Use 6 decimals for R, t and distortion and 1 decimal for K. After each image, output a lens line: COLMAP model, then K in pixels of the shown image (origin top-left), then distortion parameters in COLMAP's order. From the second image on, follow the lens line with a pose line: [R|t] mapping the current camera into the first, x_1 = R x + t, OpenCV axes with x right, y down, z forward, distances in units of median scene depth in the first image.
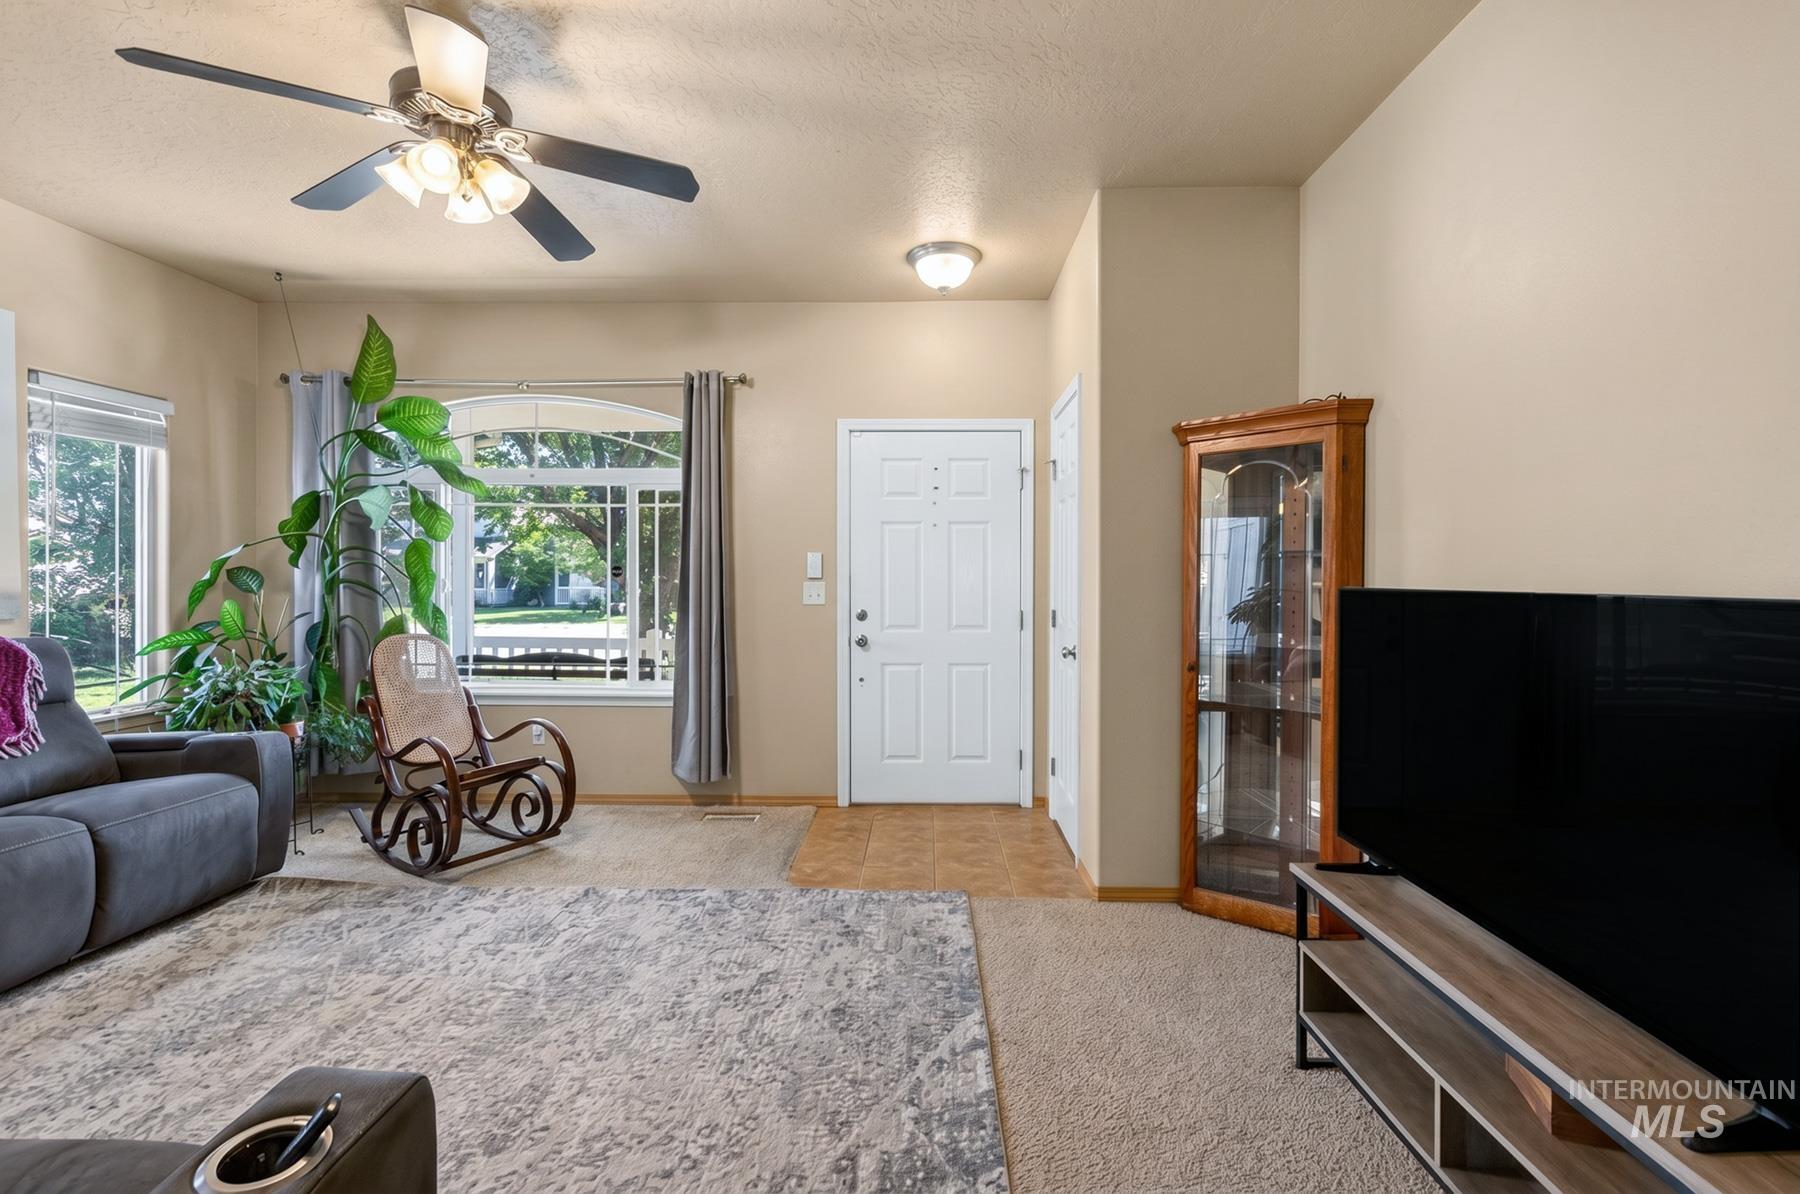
lens RADIAL K [[826.3, 0, 911.9], [0, 826.3, 585.2], [0, 0, 1]] dist [0.003397, 0.001532]
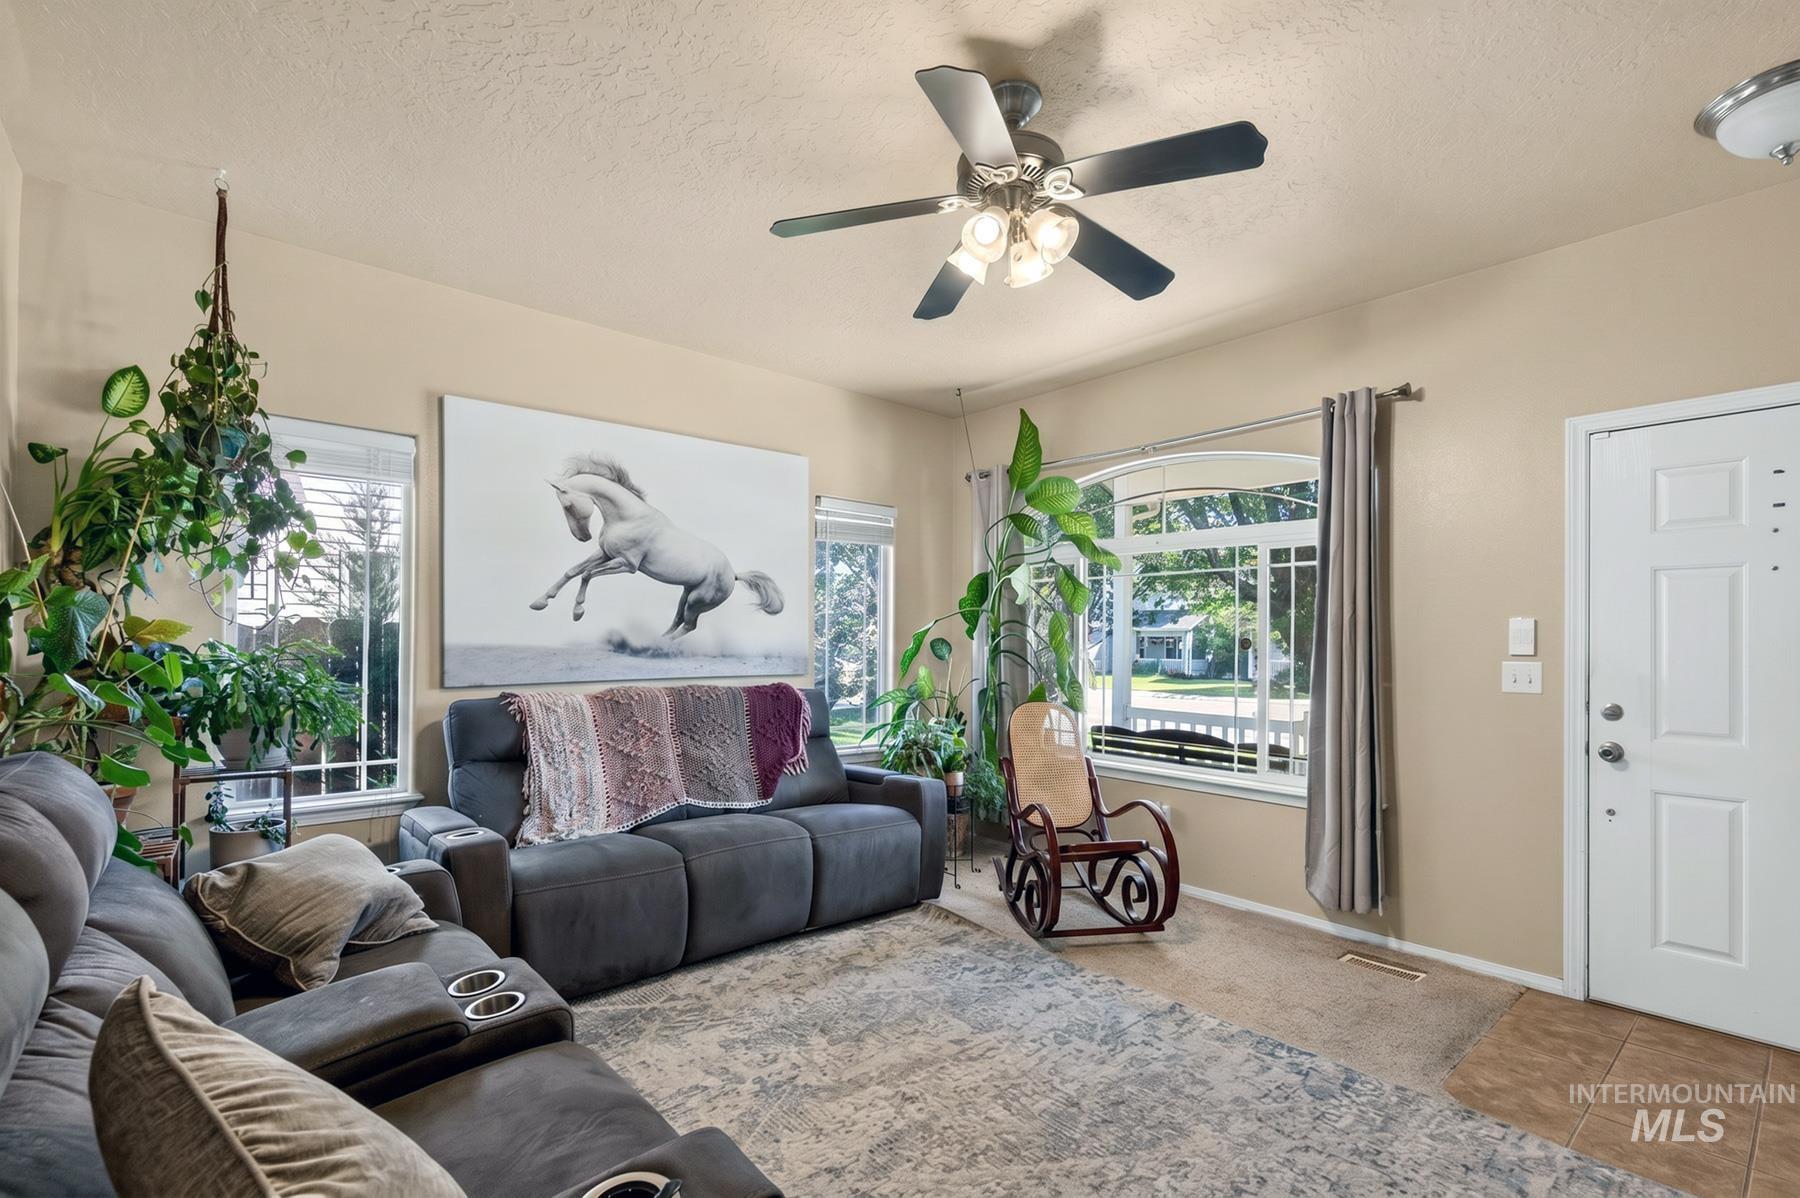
lens RADIAL K [[826.3, 0, 896.1], [0, 826.3, 642.4], [0, 0, 1]] dist [0.003397, 0.001532]
pose [[0.662432, 0.003876, -0.749112, 0.061825], [-0.018081, 0.999778, -0.010816, -0.001921], [0.748904, 0.020710, 0.662355, 0.166838]]
